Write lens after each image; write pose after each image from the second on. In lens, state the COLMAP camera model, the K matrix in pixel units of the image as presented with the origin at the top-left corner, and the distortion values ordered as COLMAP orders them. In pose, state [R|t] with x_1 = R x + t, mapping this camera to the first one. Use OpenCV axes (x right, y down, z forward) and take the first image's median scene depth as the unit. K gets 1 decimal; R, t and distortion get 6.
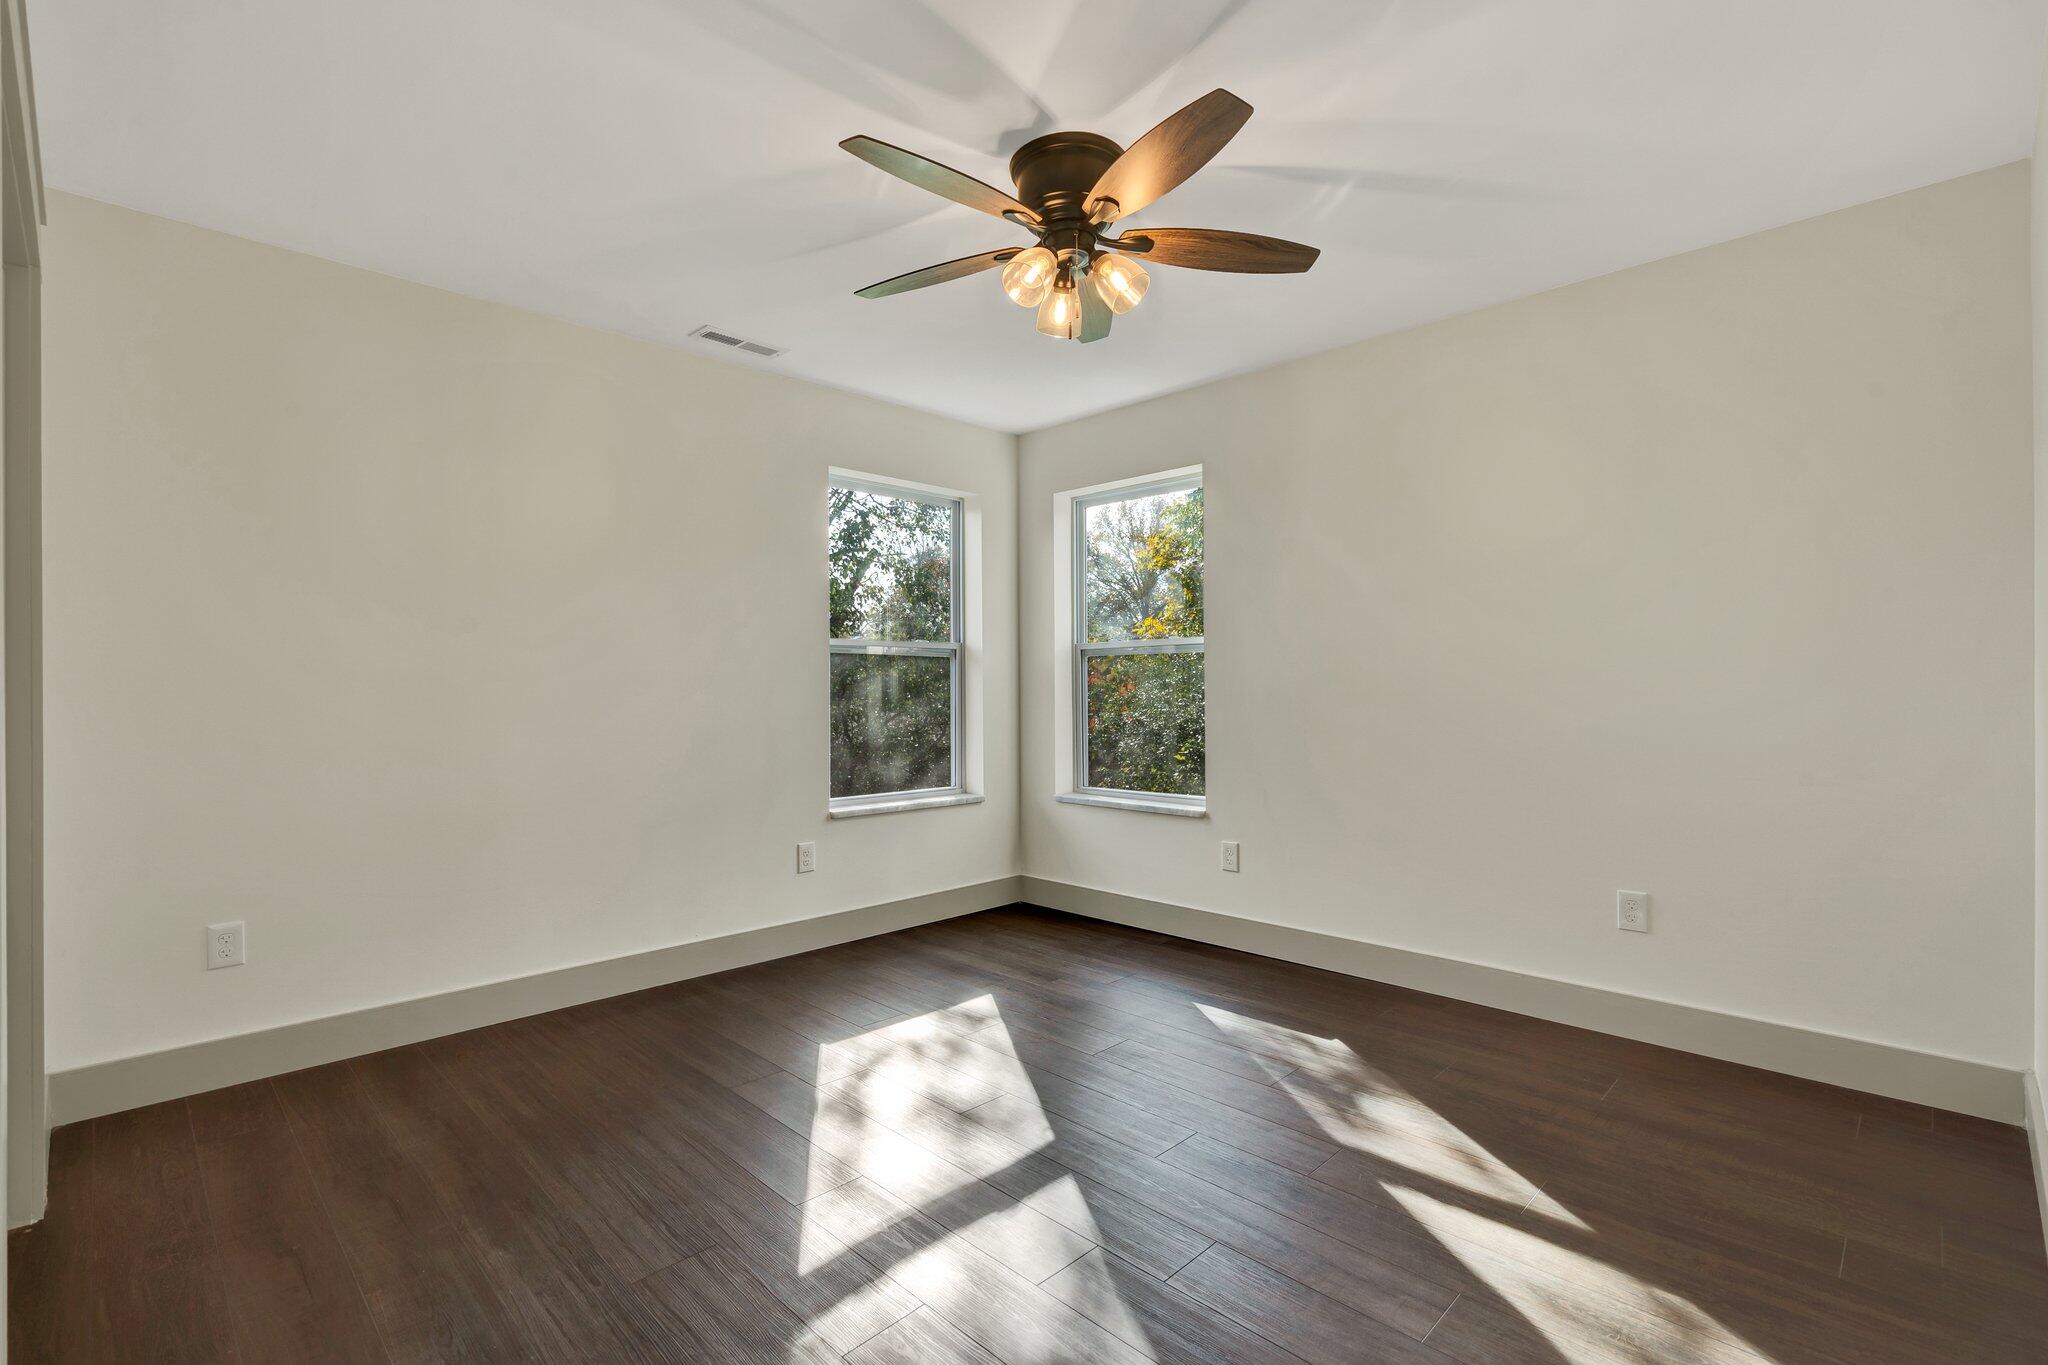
lens RADIAL K [[926.9, 0, 1025.5], [0, 926.9, 687.1], [0, 0, 1]] dist [-0.003952, 0.000870]
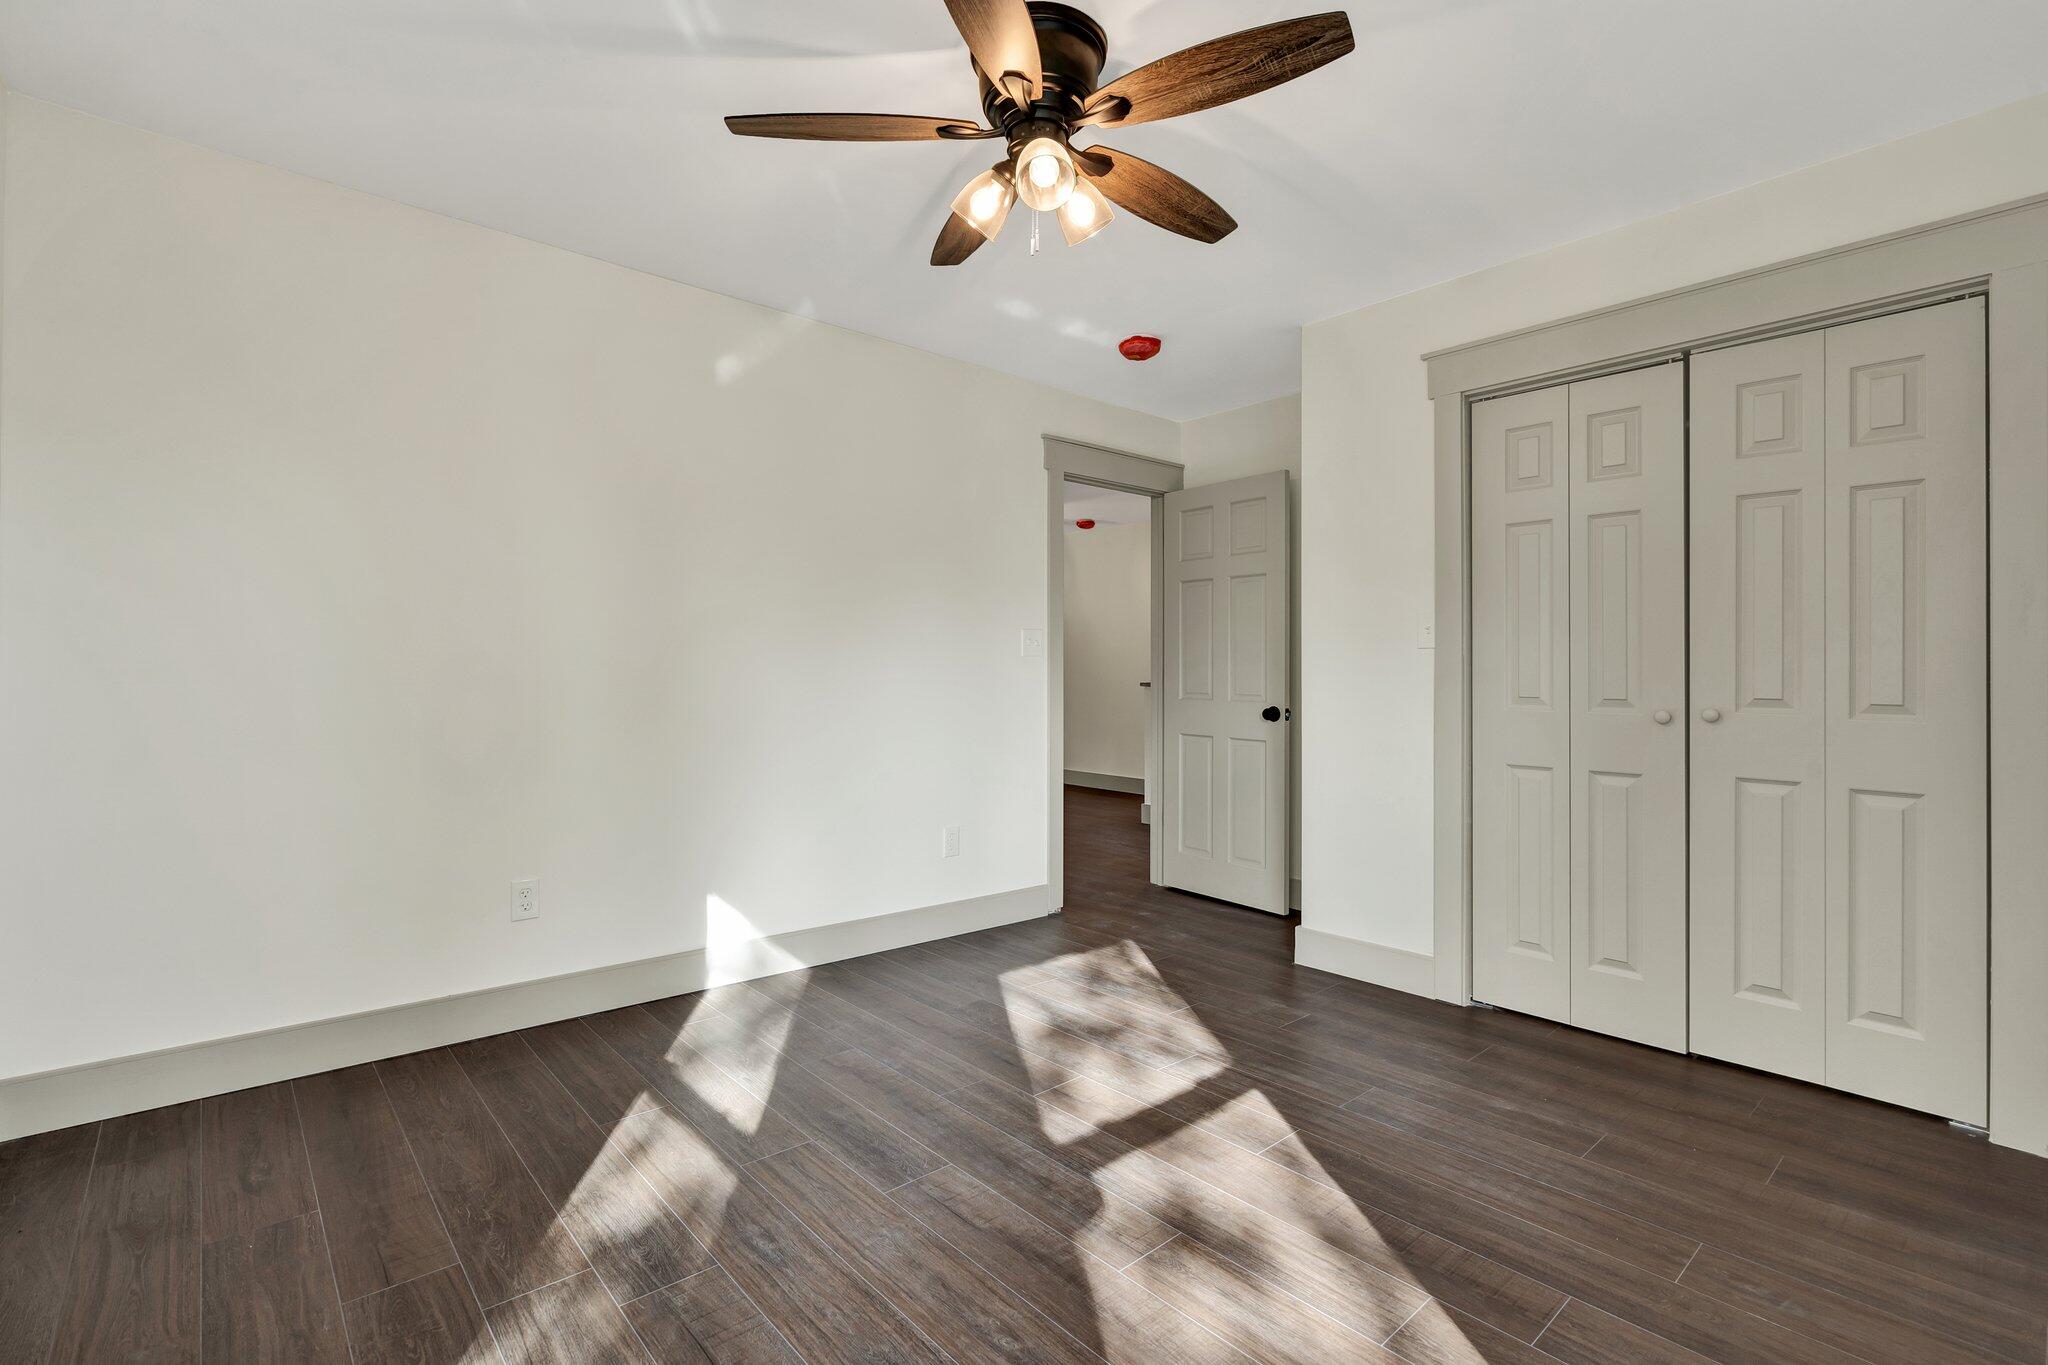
lens RADIAL K [[926.9, 0, 1022.4], [0, 926.9, 679.5], [0, 0, 1]] dist [-0.003952, 0.000870]
pose [[-0.998215, -0.012580, 0.058386, 0.028895], [-0.012923, 0.999901, -0.005501, 0.026042], [-0.058311, -0.006246, -0.998279, 1.821638]]
